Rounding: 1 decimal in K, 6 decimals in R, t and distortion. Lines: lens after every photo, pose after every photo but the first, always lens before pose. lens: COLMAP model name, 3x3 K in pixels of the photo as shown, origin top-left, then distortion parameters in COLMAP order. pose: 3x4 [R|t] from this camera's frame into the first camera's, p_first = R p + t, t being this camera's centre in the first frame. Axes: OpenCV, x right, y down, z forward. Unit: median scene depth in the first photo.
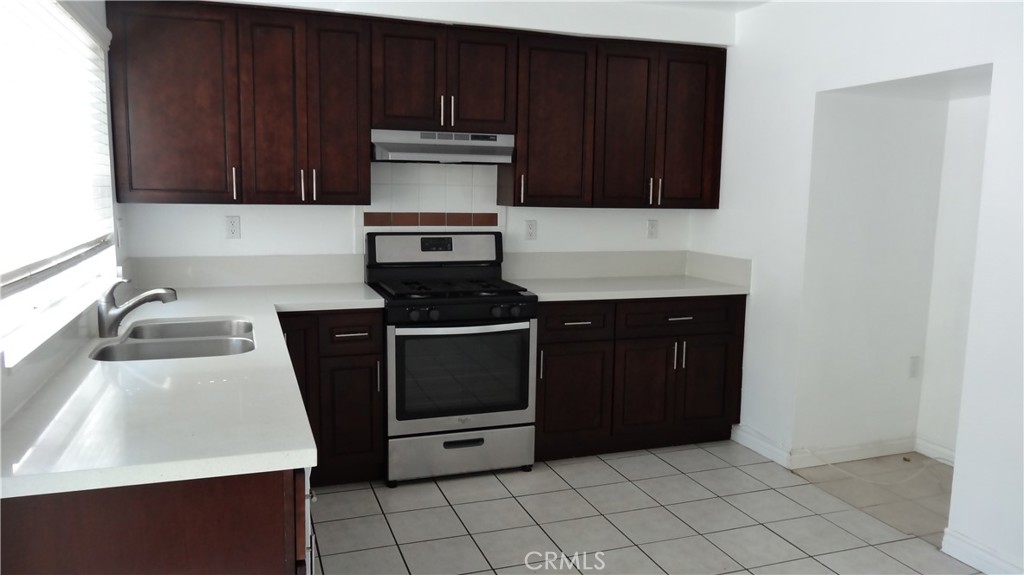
lens RADIAL K [[736.2, 0, 512.0], [0, 736.2, 287.5], [0, 0, 1]] dist [0.000384, -0.000378]
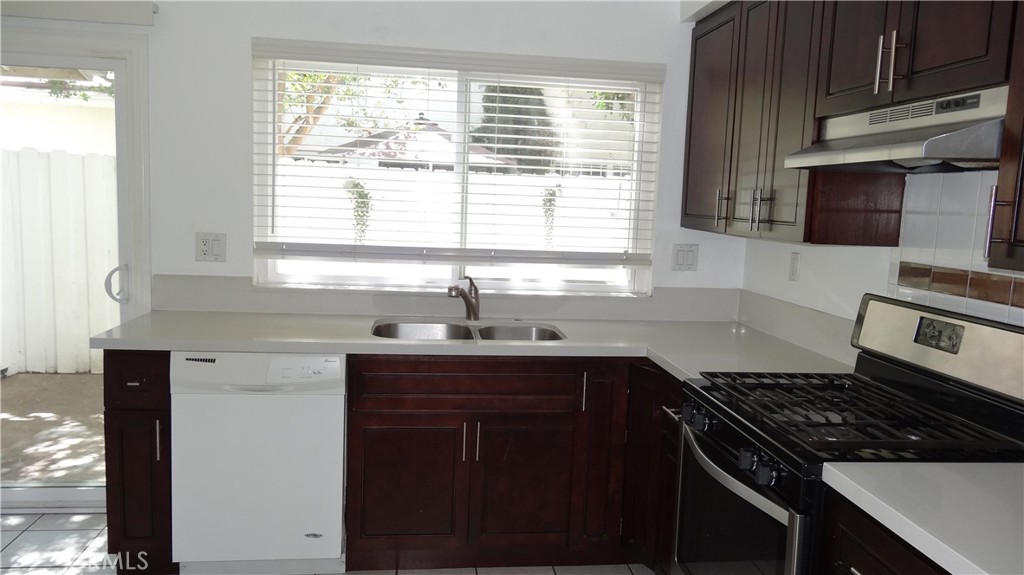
lens RADIAL K [[736.2, 0, 512.0], [0, 736.2, 287.5], [0, 0, 1]] dist [0.000384, -0.000378]
pose [[-0.223068, 0.093500, -0.970308, 0.449978], [-0.168008, 0.976806, 0.132750, -0.110589], [0.960216, 0.192632, -0.202186, 0.851030]]
